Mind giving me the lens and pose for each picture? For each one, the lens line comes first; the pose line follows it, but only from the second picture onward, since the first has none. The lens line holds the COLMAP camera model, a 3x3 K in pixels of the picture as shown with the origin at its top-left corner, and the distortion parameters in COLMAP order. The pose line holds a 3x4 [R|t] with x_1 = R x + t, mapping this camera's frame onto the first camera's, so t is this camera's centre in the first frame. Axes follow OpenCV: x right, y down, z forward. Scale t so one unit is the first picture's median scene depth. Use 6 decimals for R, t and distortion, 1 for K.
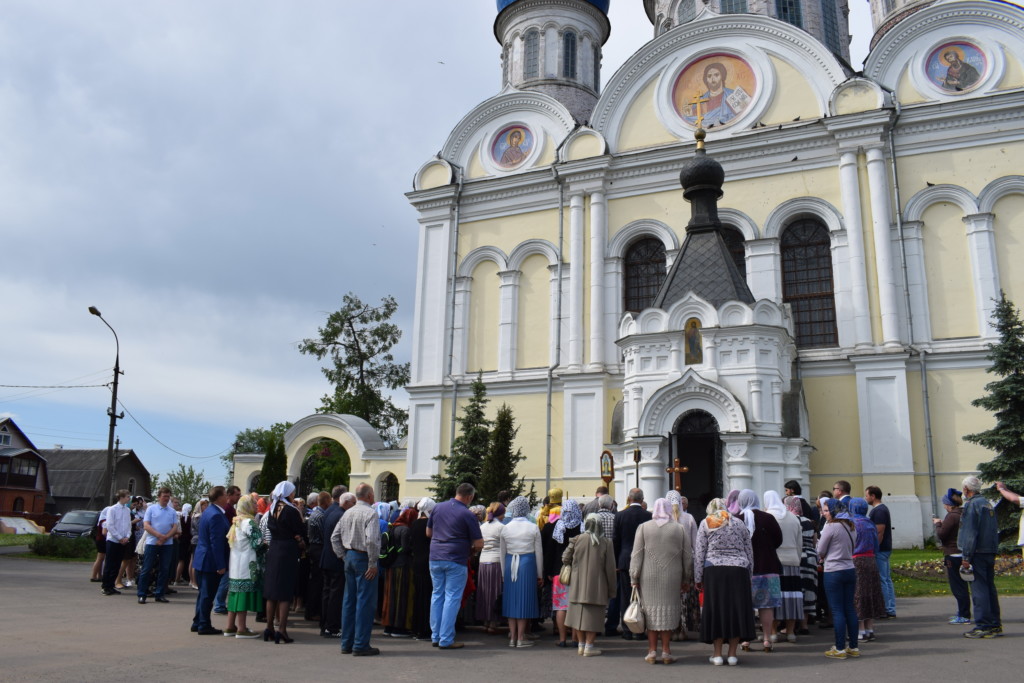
lens RADIAL K [[806.1, 0, 512.0], [0, 806.1, 341.5], [0, 0, 1]] dist [-0.088761, 0.012458]
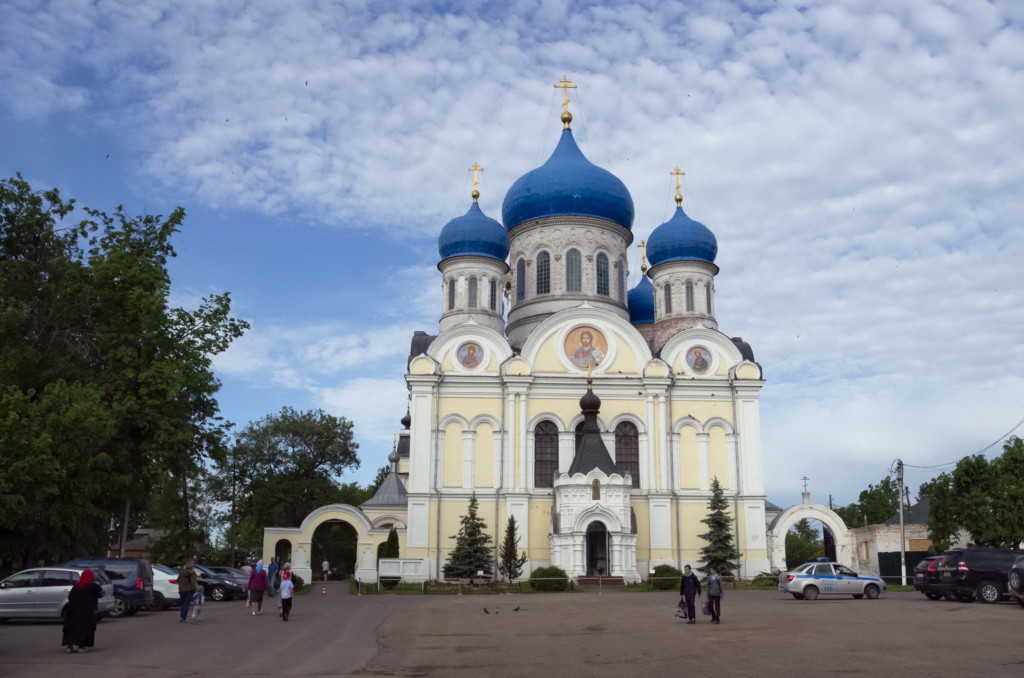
lens RADIAL K [[985.5, 0, 512.0], [0, 985.5, 339.0], [0, 0, 1]] dist [-0.074754, -0.002295]
pose [[0.888161, 0.100299, 0.448453, -0.976090], [-0.090669, 0.994954, -0.042956, -0.216567], [-0.450498, -0.002509, 0.892774, -1.047598]]
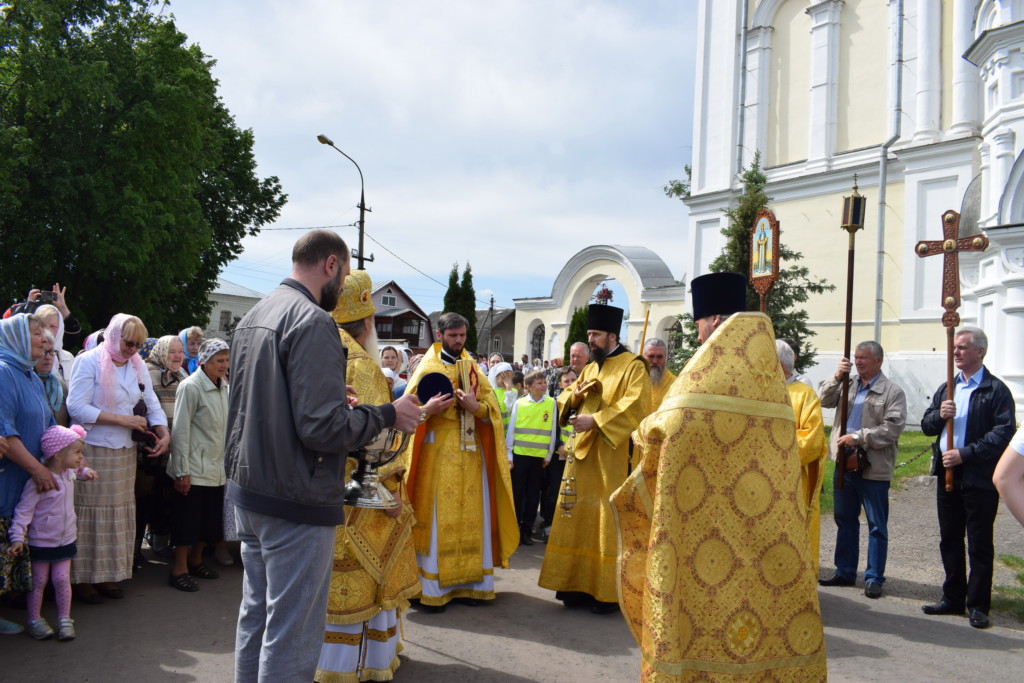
lens RADIAL K [[806.1, 0, 512.0], [0, 806.1, 341.5], [0, 0, 1]] dist [-0.088761, 0.012458]
pose [[0.862292, 0.007744, -0.506353, 0.105945], [0.078882, 0.985625, 0.149405, 0.068641], [0.500231, -0.168773, 0.849285, 0.320157]]
